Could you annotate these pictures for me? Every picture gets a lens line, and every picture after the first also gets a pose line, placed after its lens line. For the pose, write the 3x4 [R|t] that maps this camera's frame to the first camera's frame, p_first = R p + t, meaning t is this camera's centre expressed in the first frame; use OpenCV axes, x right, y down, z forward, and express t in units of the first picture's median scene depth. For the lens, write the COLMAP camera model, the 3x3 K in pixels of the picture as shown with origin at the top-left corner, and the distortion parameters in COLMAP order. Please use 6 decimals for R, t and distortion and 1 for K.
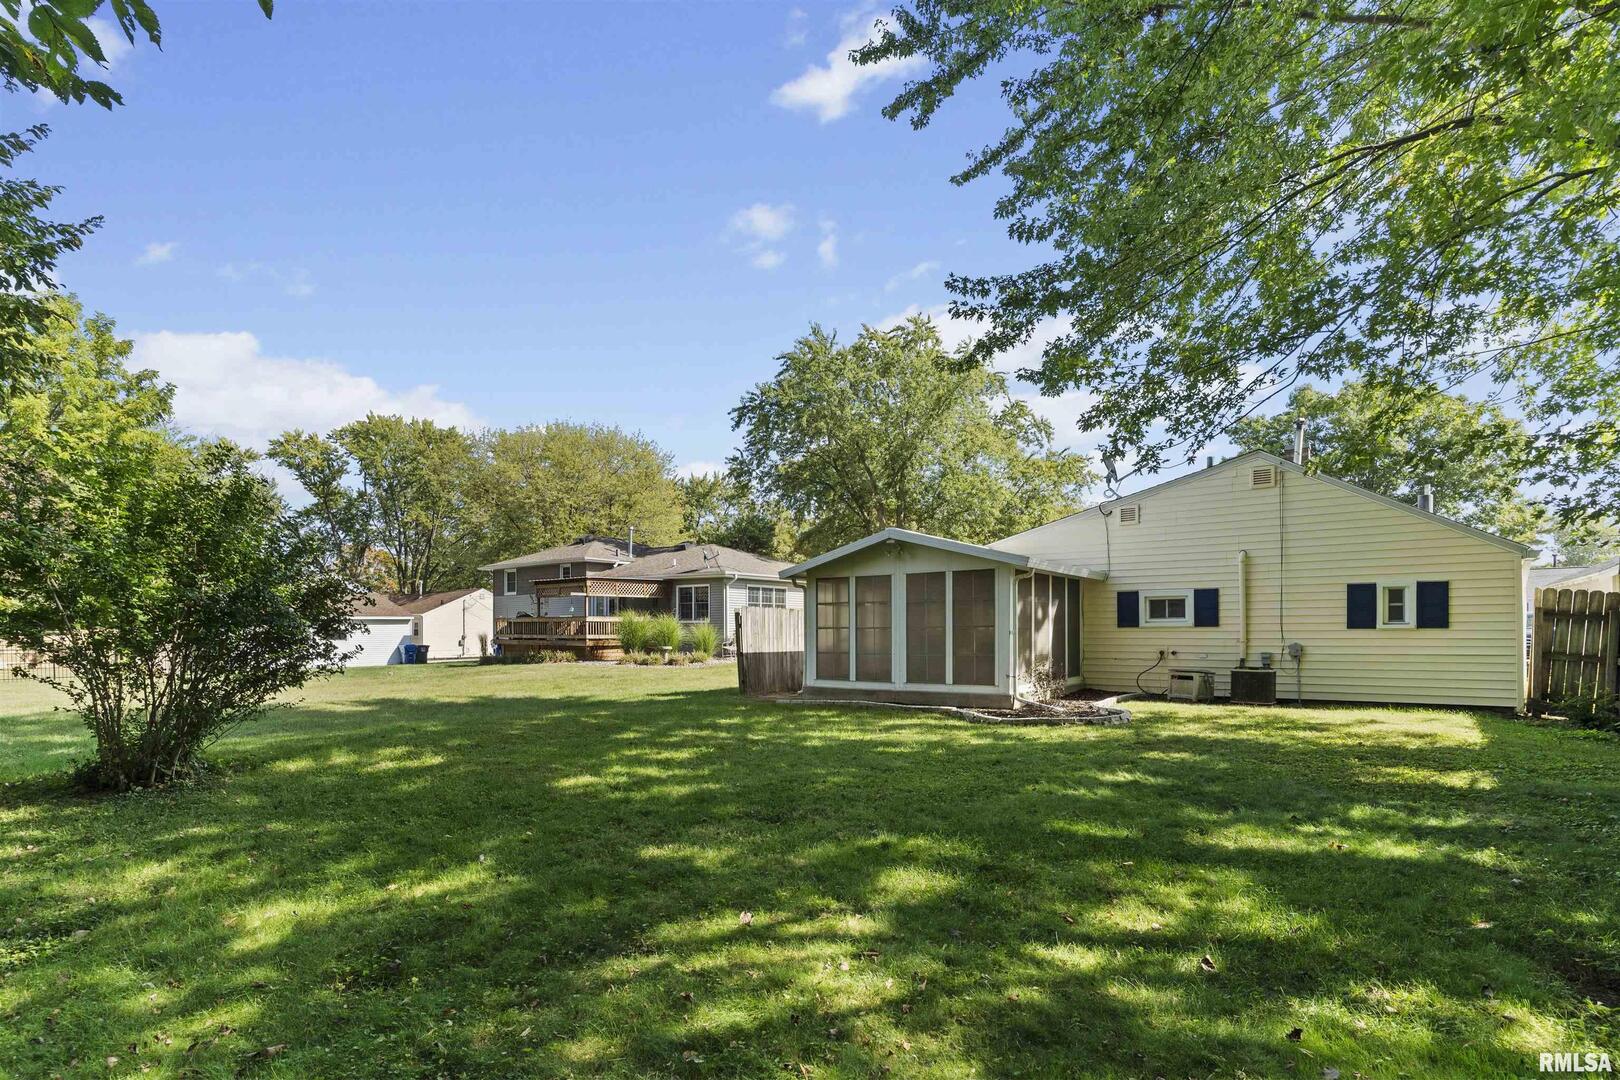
lens RADIAL K [[772.0, 0, 810.0], [0, 772.0, 540.0], [0, 0, 1]] dist [0.004712, 0.001041]
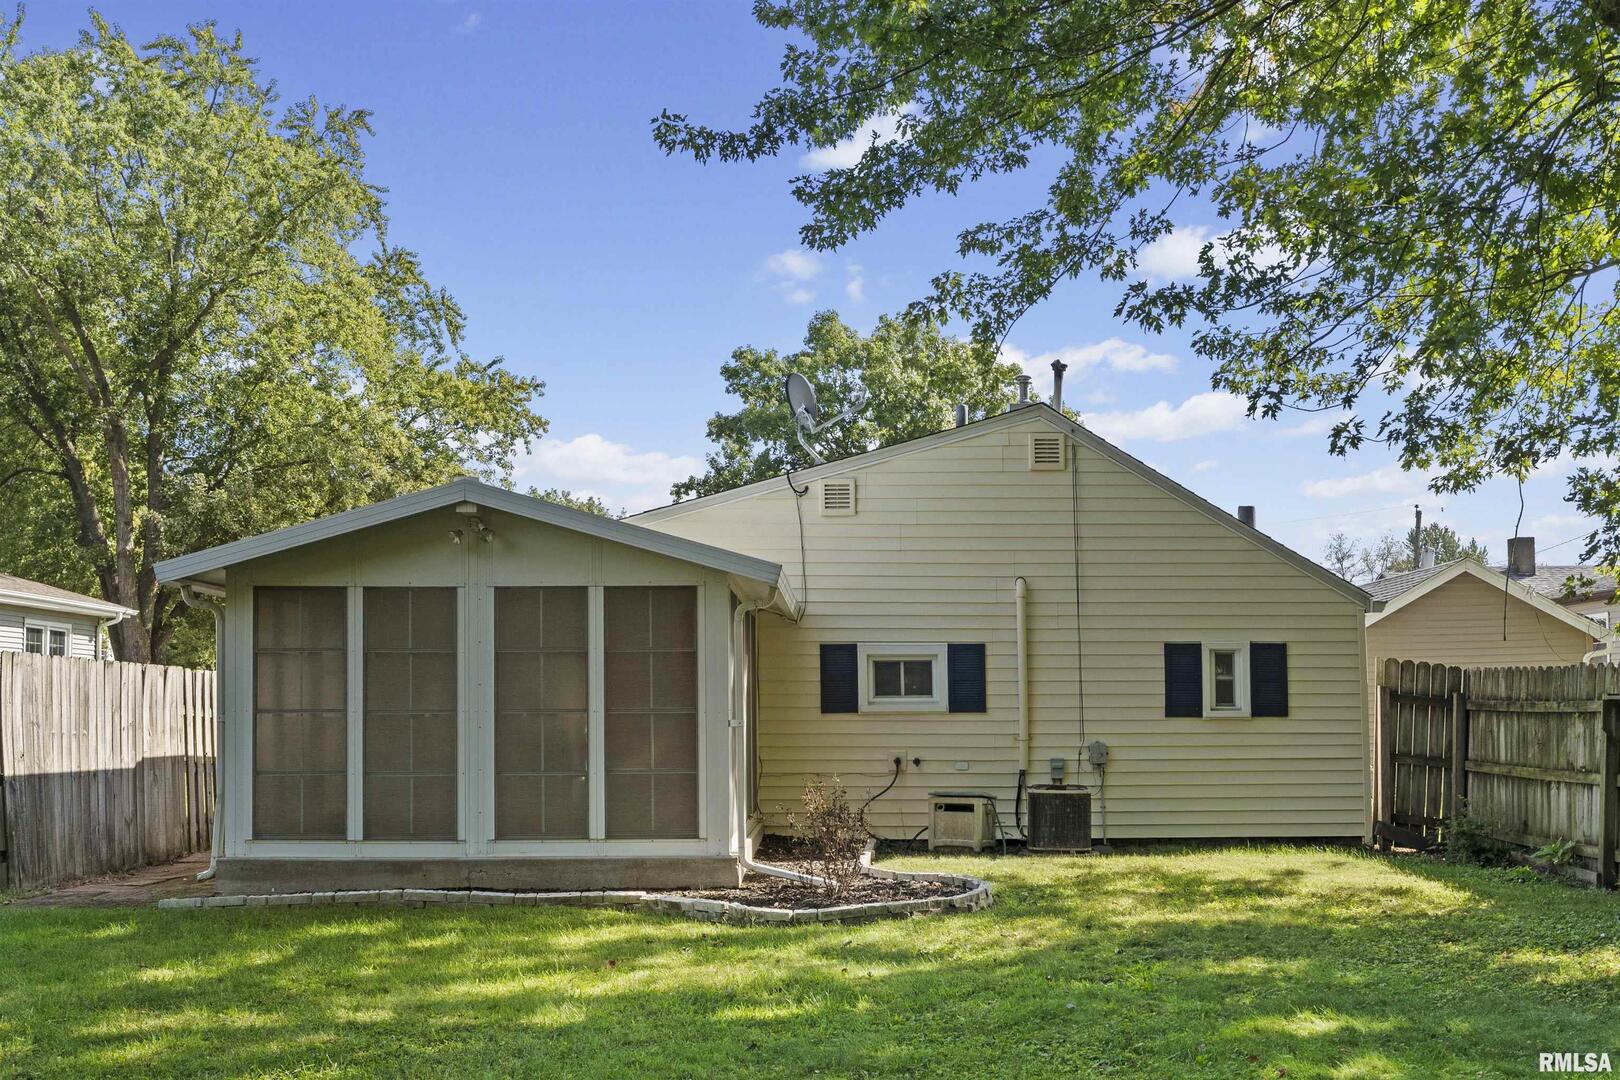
lens RADIAL K [[1510.3, 0, 810.0], [0, 1510.3, 540.0], [0, 0, 1]] dist [-0.006933, 0.008264]
pose [[0.817767, 0.070740, 0.571185, -0.206827], [-0.071633, 0.997211, -0.020945, 0.021727], [-0.571074, -0.023788, 0.820554, 0.199276]]
